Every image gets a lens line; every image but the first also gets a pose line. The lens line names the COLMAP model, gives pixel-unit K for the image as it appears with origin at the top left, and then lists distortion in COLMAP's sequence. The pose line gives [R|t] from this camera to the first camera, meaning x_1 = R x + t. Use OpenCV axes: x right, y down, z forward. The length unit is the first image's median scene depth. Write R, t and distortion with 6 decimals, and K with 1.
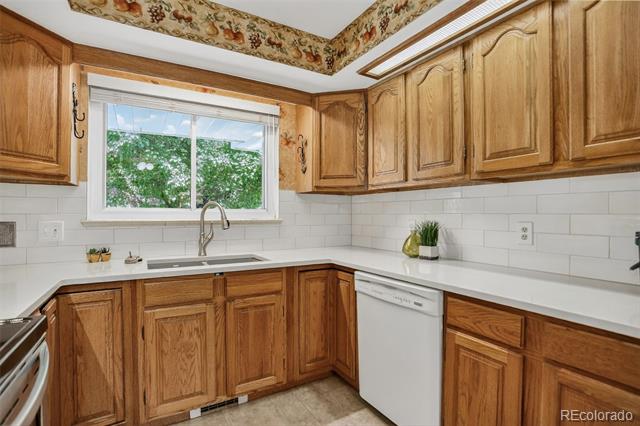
lens RADIAL K [[312.4, 0, 318.0], [0, 312.4, 217.6], [0, 0, 1]] dist [-0.045962, 0.008960]
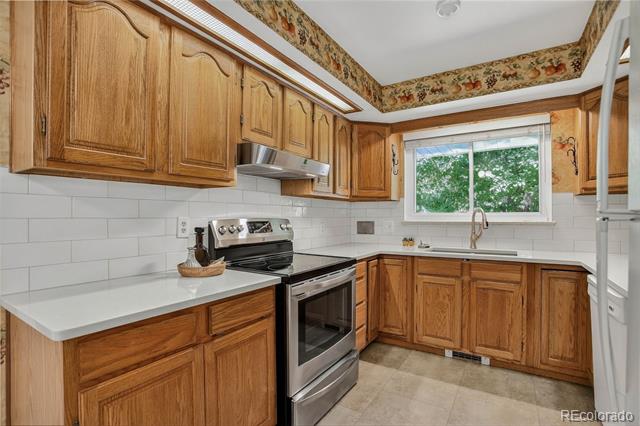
lens RADIAL K [[312.4, 0, 322.4], [0, 312.4, 216.8], [0, 0, 1]] dist [-0.045962, 0.008960]
pose [[0.450923, -0.004721, -0.892550, 0.540345], [-0.006542, 0.999942, -0.008594, 0.003854], [0.892539, 0.009714, 0.450866, -0.172855]]
